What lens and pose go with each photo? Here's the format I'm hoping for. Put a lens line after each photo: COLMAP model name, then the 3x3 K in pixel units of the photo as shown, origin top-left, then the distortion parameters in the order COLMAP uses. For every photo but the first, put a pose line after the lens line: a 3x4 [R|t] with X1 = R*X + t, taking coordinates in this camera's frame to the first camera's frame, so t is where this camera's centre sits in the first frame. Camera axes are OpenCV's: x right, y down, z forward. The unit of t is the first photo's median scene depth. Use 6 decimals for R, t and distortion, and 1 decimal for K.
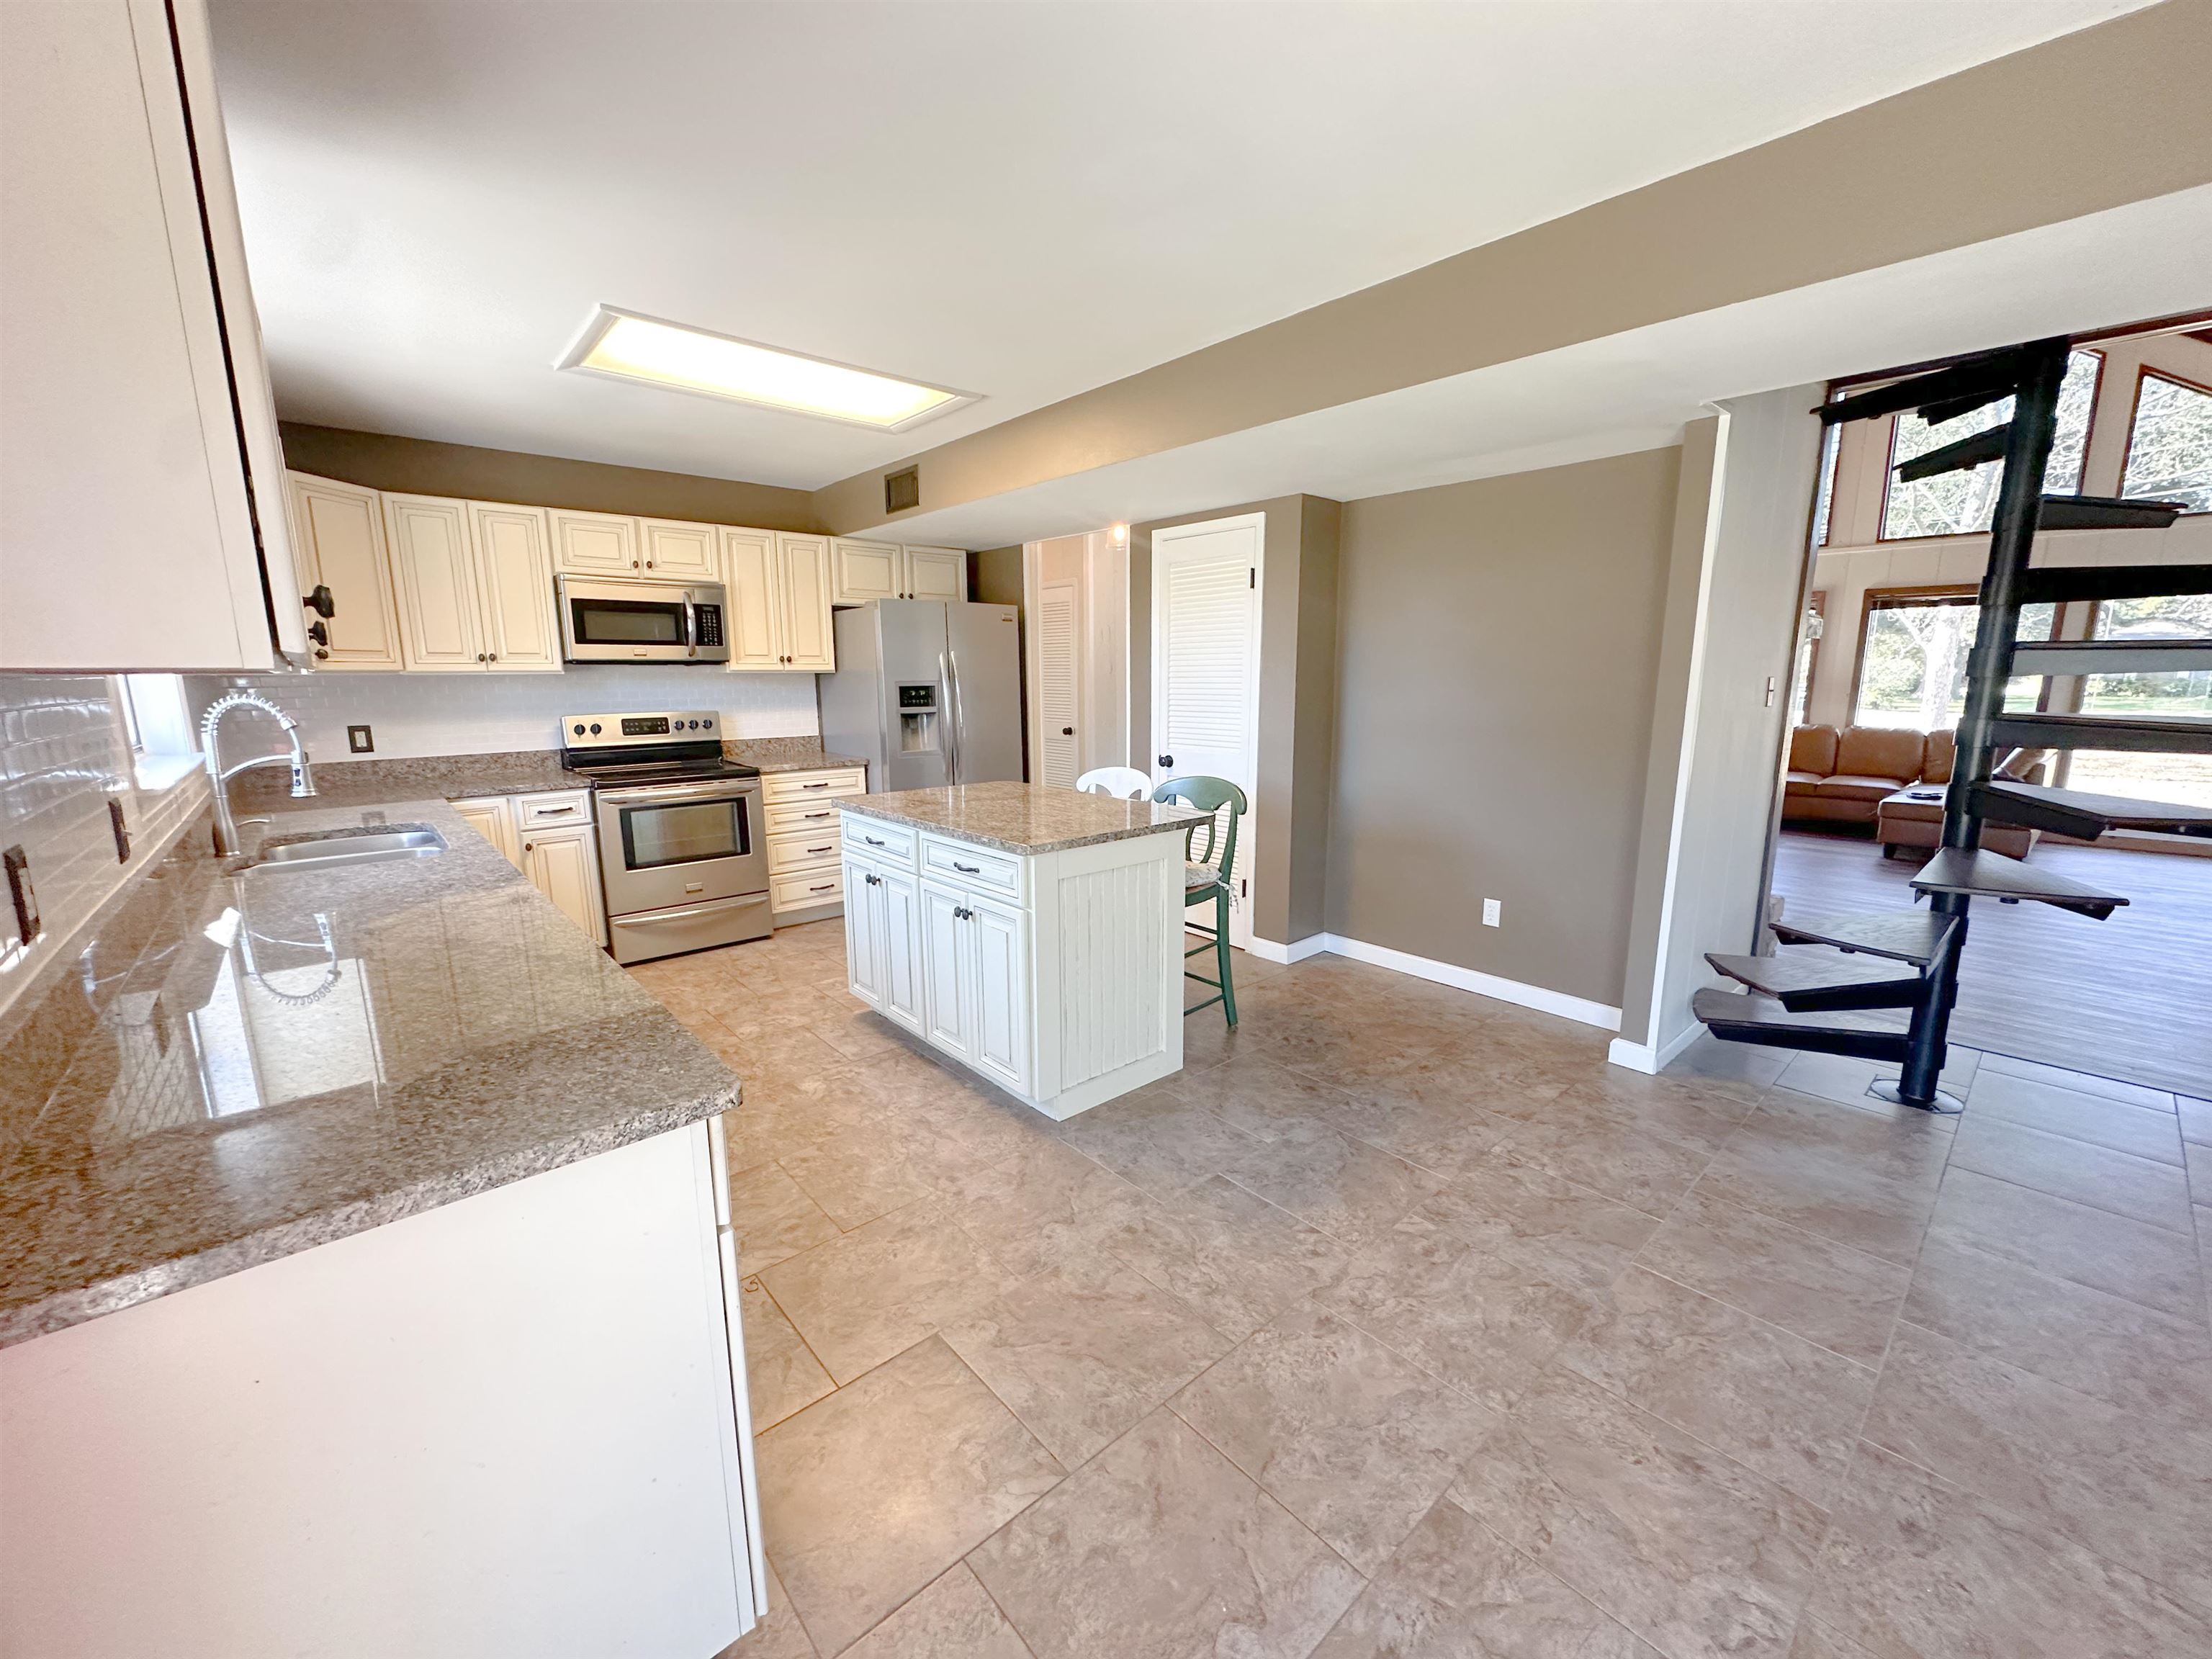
lens RADIAL K [[882.0, 0, 1113.5], [0, 882.0, 832.7], [0, 0, 1]] dist [-0.007945, 0.003947]
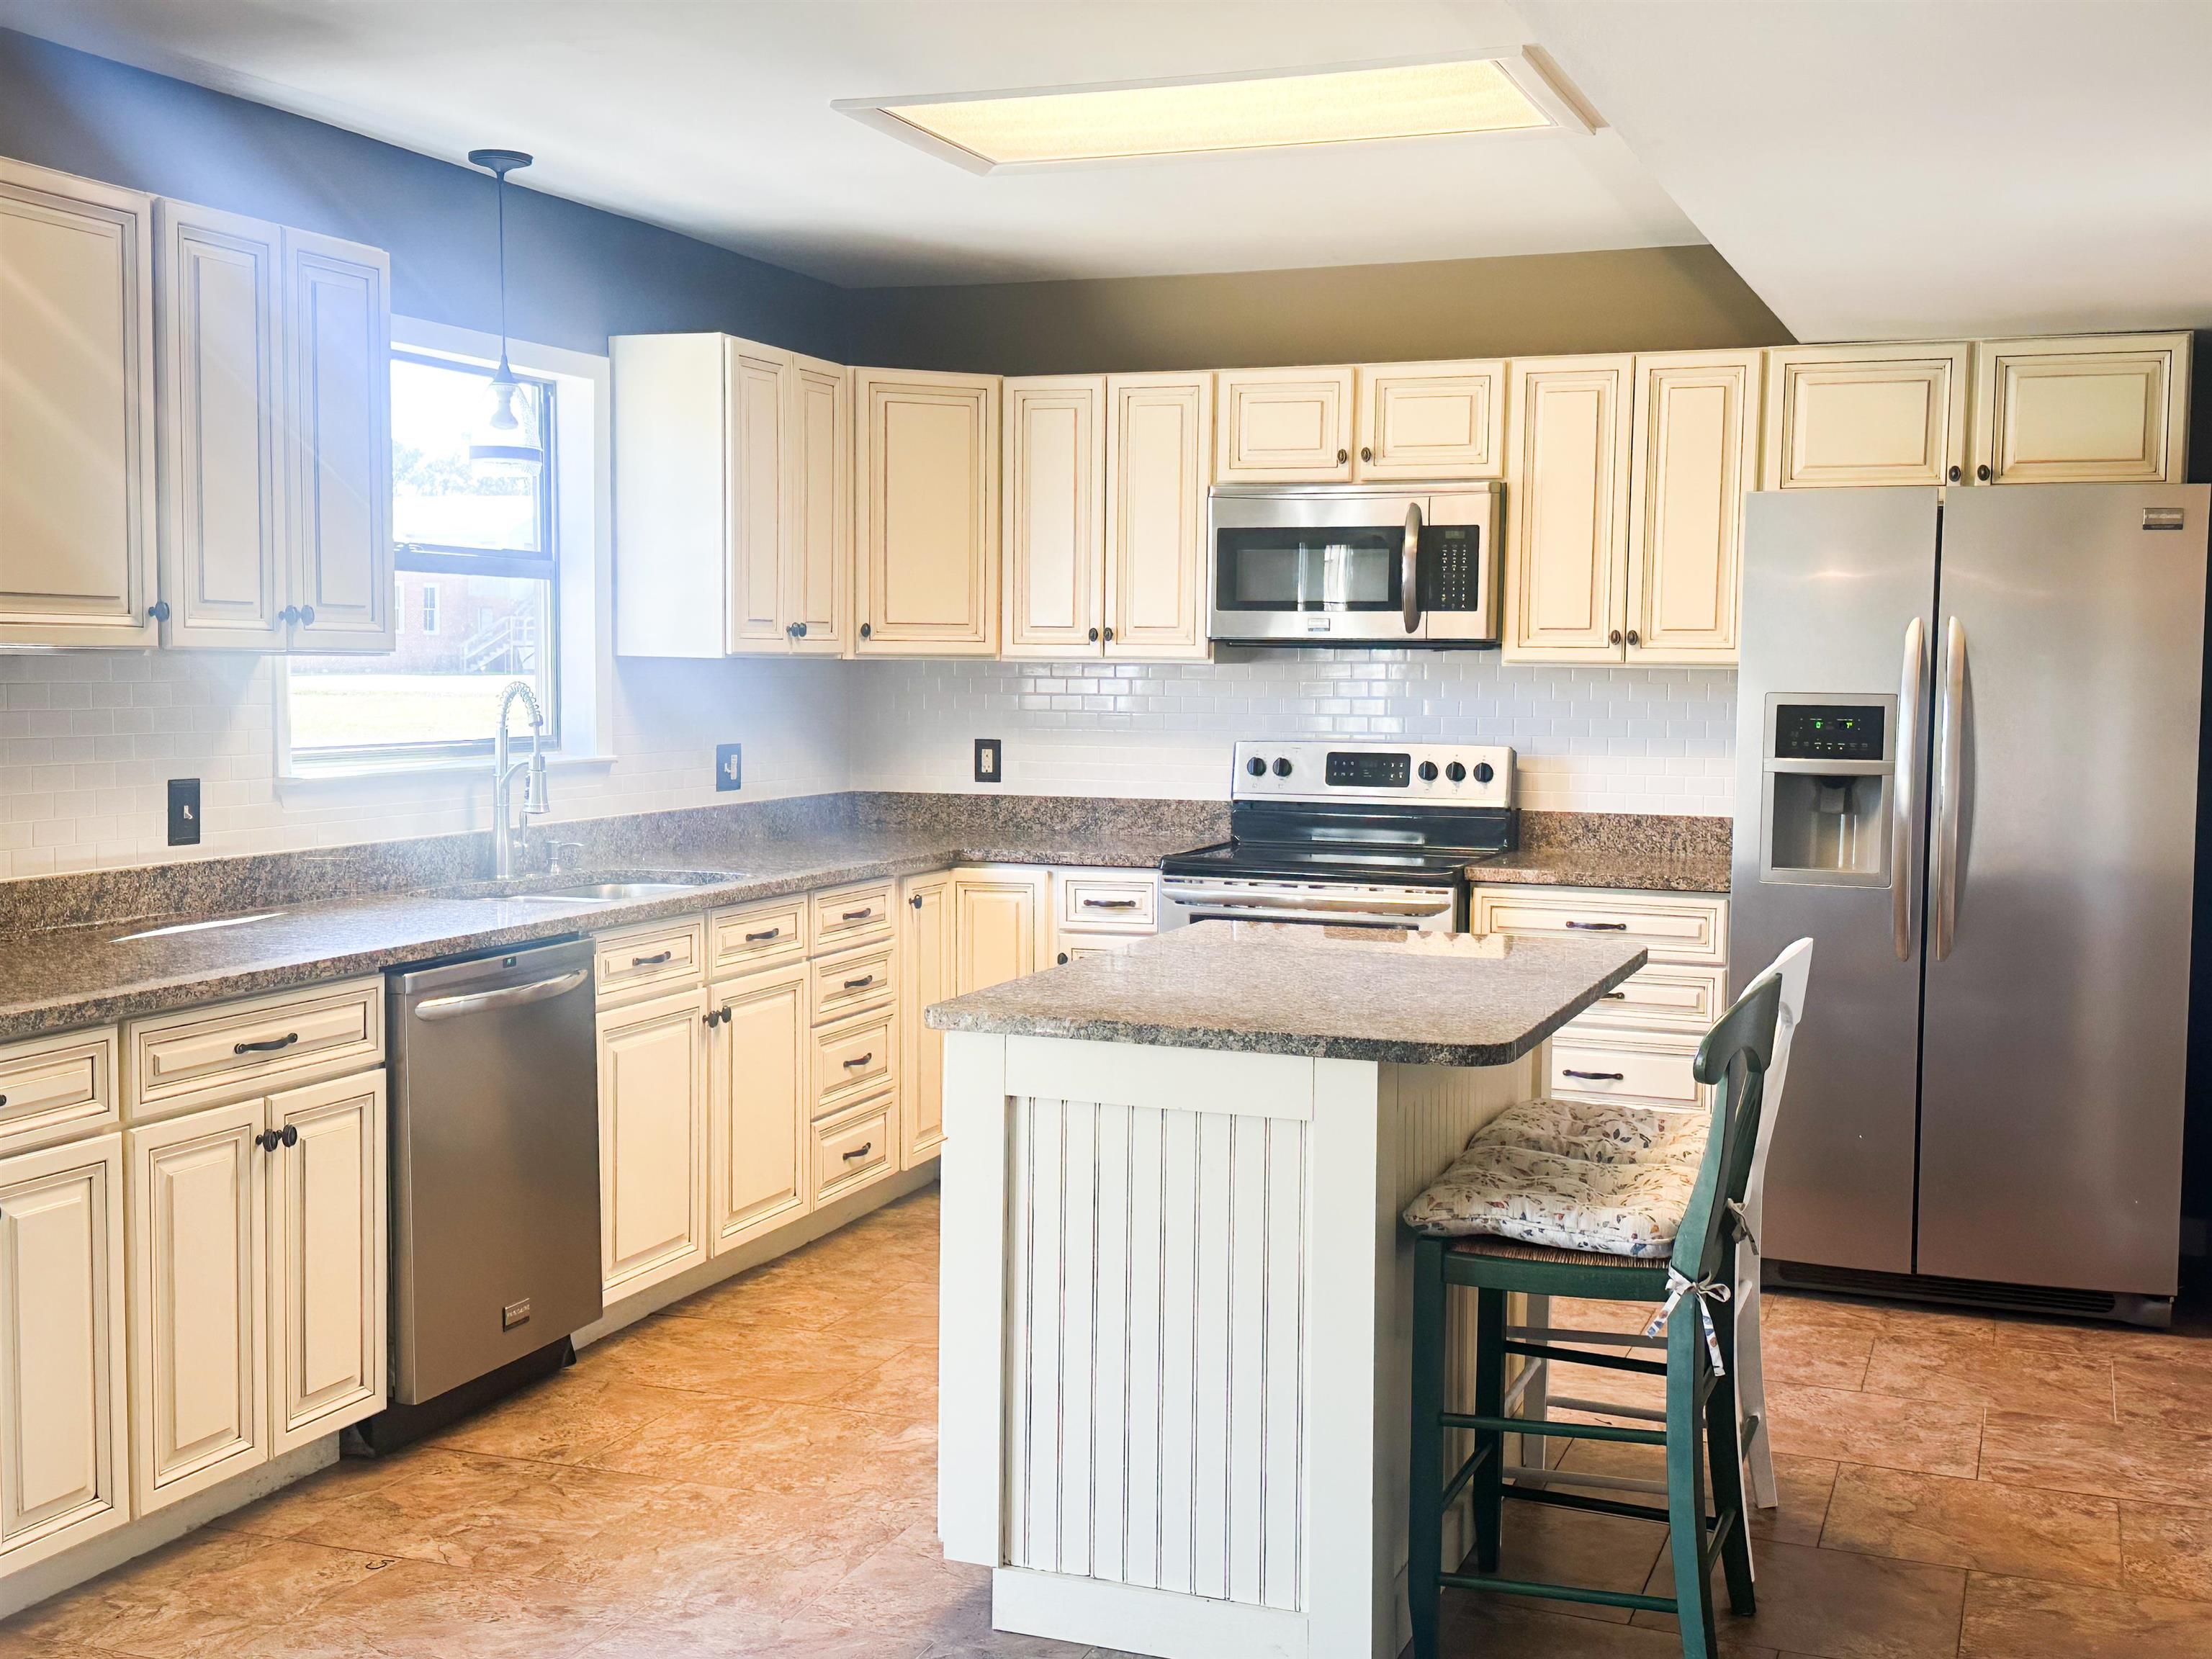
lens RADIAL K [[2464.3, 0, 1098.0], [0, 2464.3, 826.9], [0, 0, 1]] dist [0.081194, 0.000000]
pose [[0.453719, 0.072389, -0.888200, 0.710557], [-0.172386, 0.984999, -0.007781, -0.055931], [0.874312, 0.156643, 0.459392, 0.248160]]
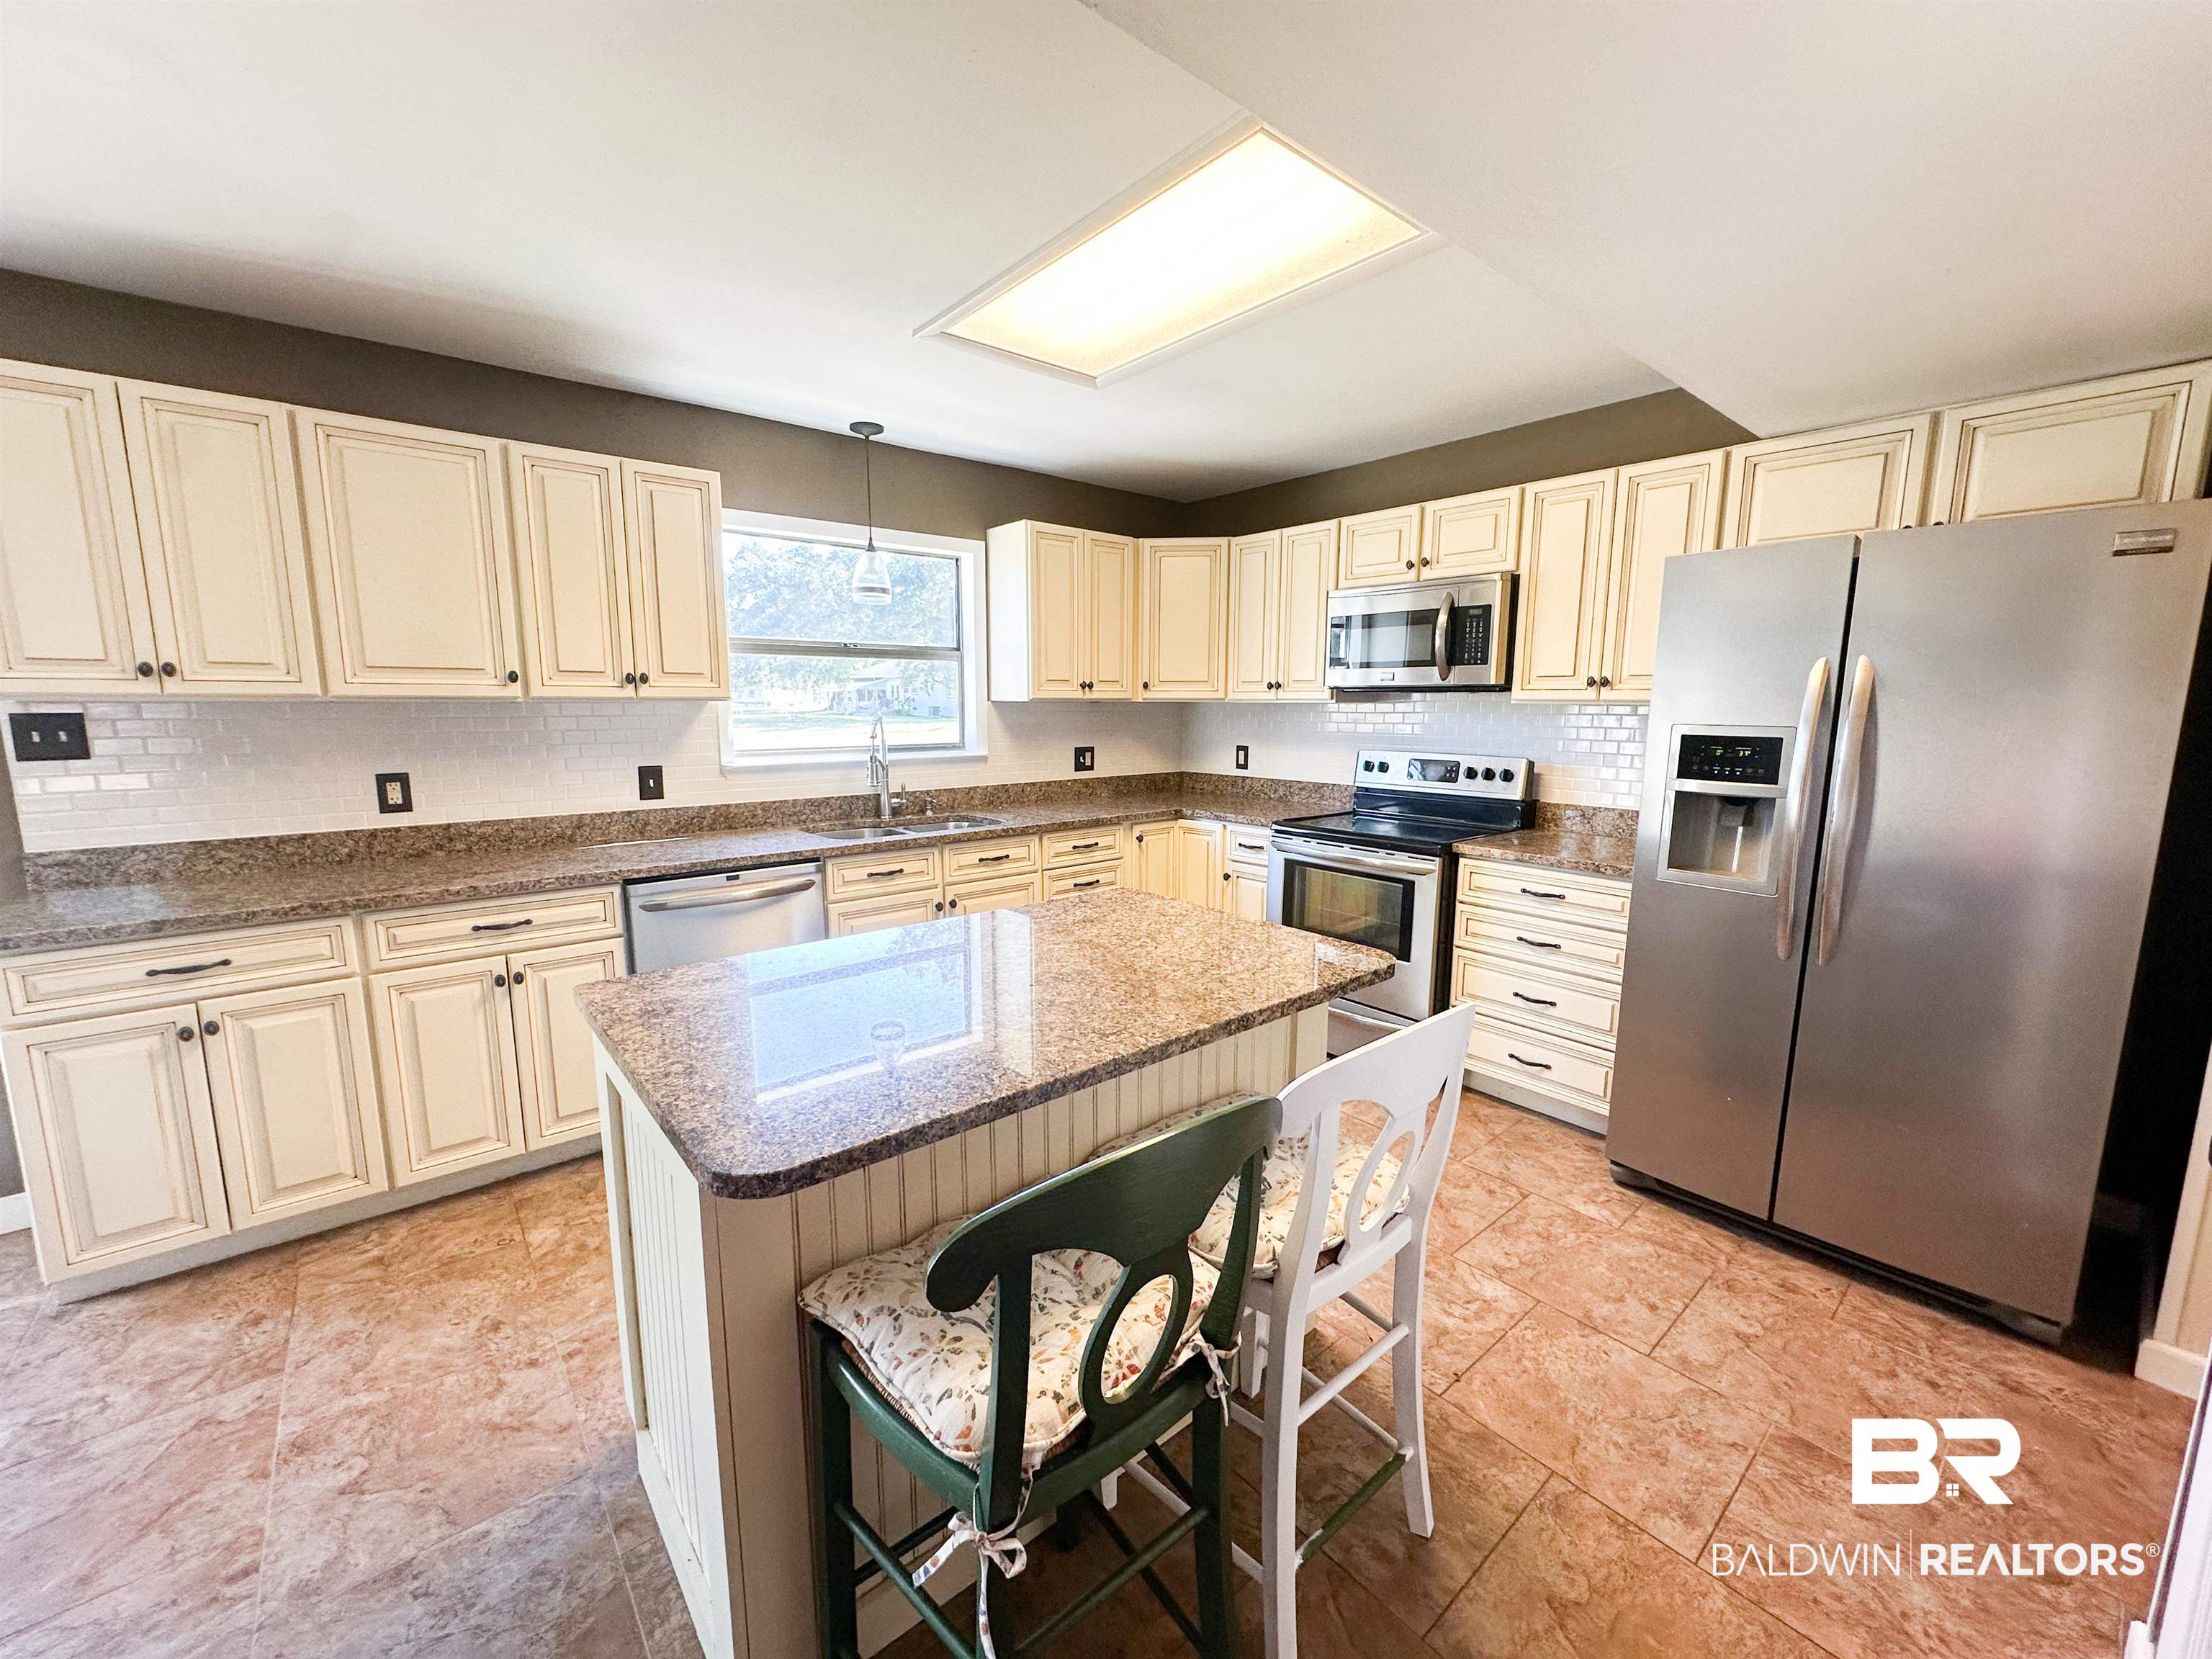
lens RADIAL K [[882.0, 0, 1104.5], [0, 882.0, 829.7], [0, 0, 1]] dist [-0.007945, 0.003947]
pose [[-0.033997, 0.150571, -0.988014, 0.286863], [-0.182240, 0.971078, 0.154261, -0.150406], [0.982666, 0.185300, -0.005574, 0.797355]]
